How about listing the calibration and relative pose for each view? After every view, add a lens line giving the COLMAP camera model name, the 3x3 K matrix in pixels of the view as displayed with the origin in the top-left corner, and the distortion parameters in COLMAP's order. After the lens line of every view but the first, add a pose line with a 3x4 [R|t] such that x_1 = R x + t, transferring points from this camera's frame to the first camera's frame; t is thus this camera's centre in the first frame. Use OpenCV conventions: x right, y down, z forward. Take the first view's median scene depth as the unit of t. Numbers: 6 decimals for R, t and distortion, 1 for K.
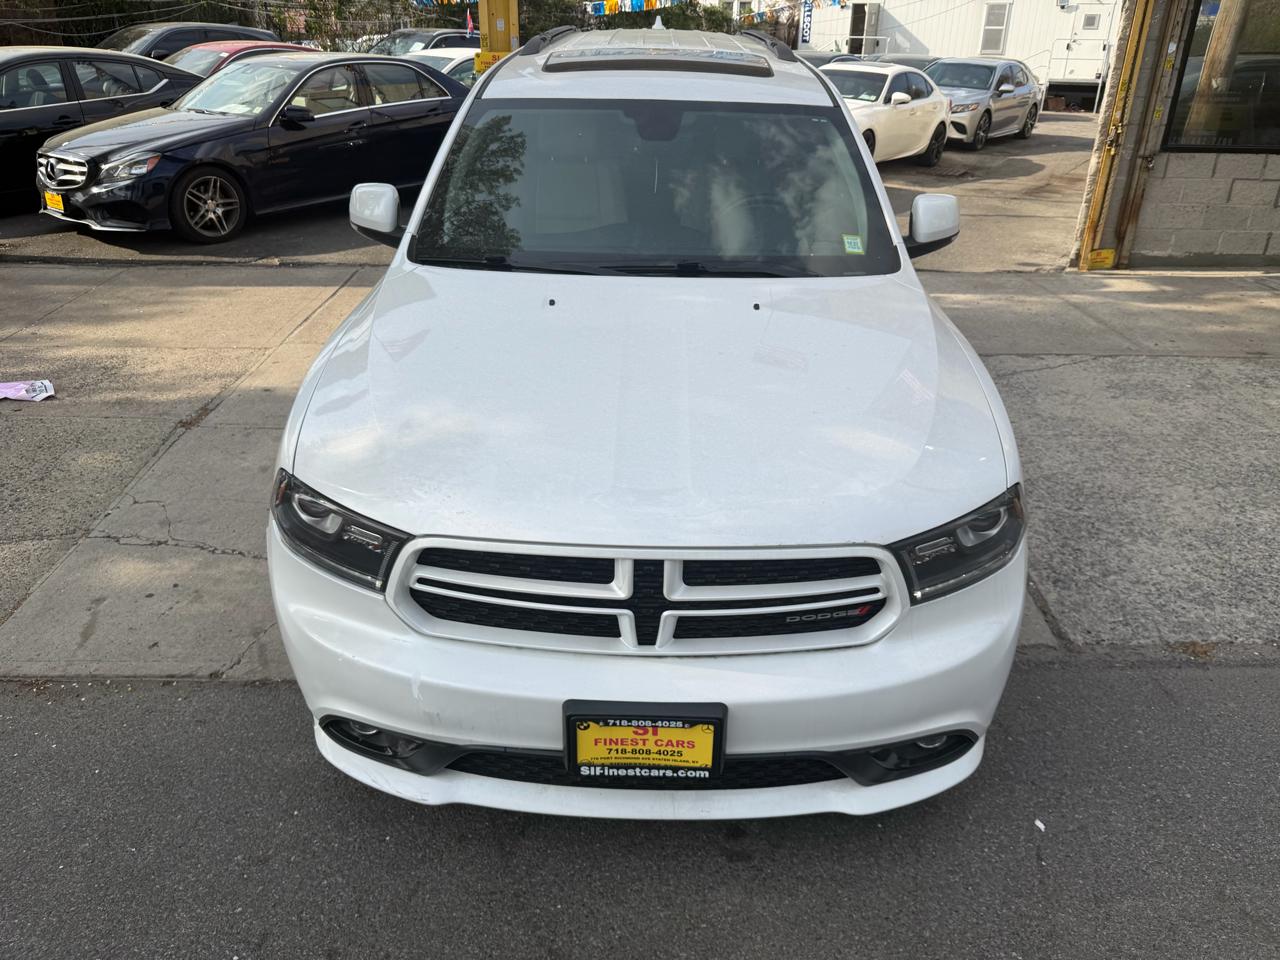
lens RADIAL K [[929.9, 0, 649.0], [0, 929.9, 470.0], [0, 0, 1]] dist [-0.004461, -0.004794]
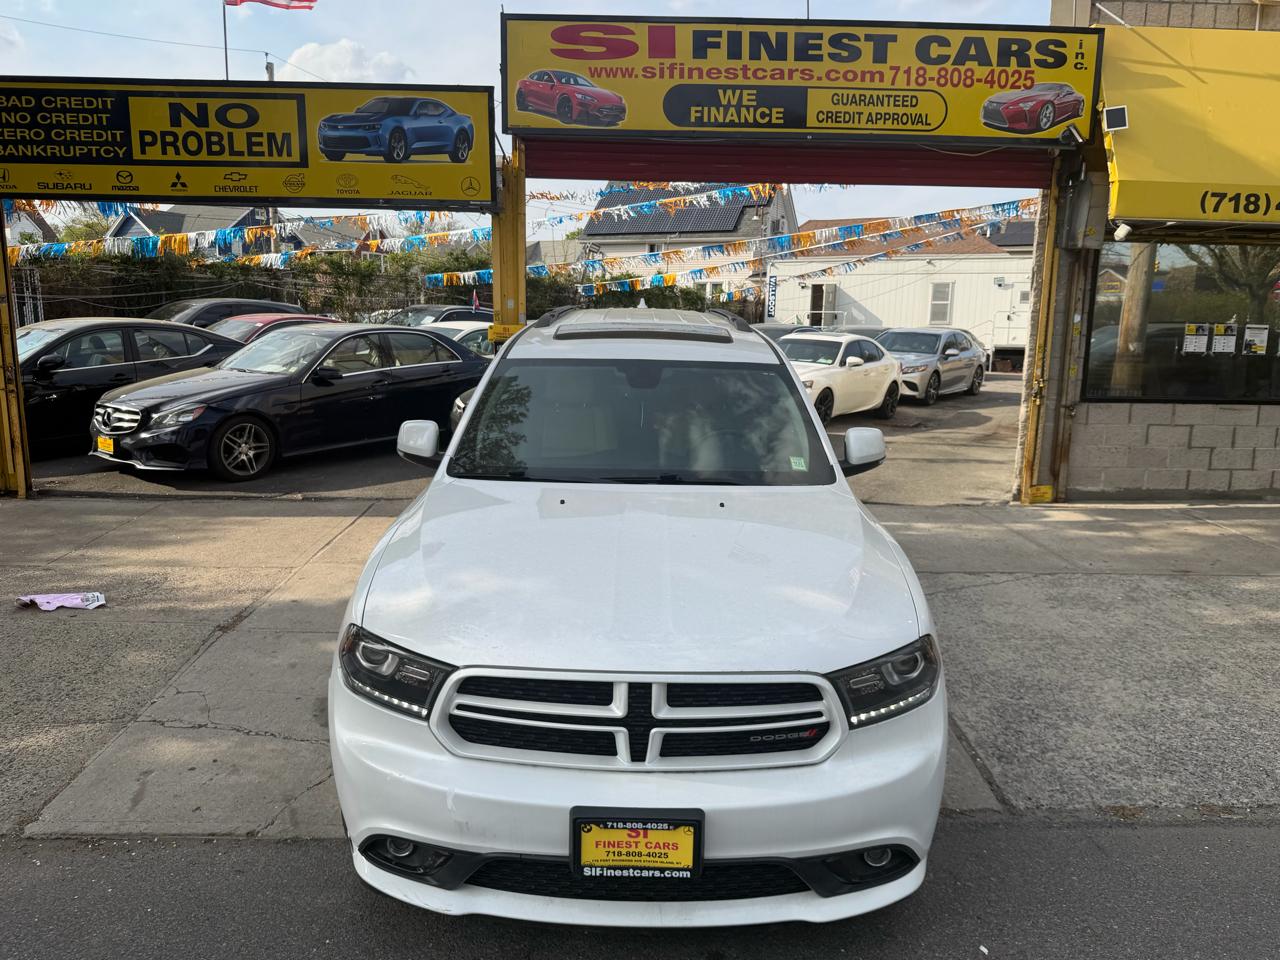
lens RADIAL K [[924.7, 0, 635.4], [0, 924.7, 465.1], [0, 0, 1]] dist [0.008218, -0.021412]
pose [[0.999992, -0.000880, 0.003821, -0.006267], [0.001870, 0.963544, -0.267543, 0.080891], [-0.003446, 0.267548, 0.963538, -0.175498]]
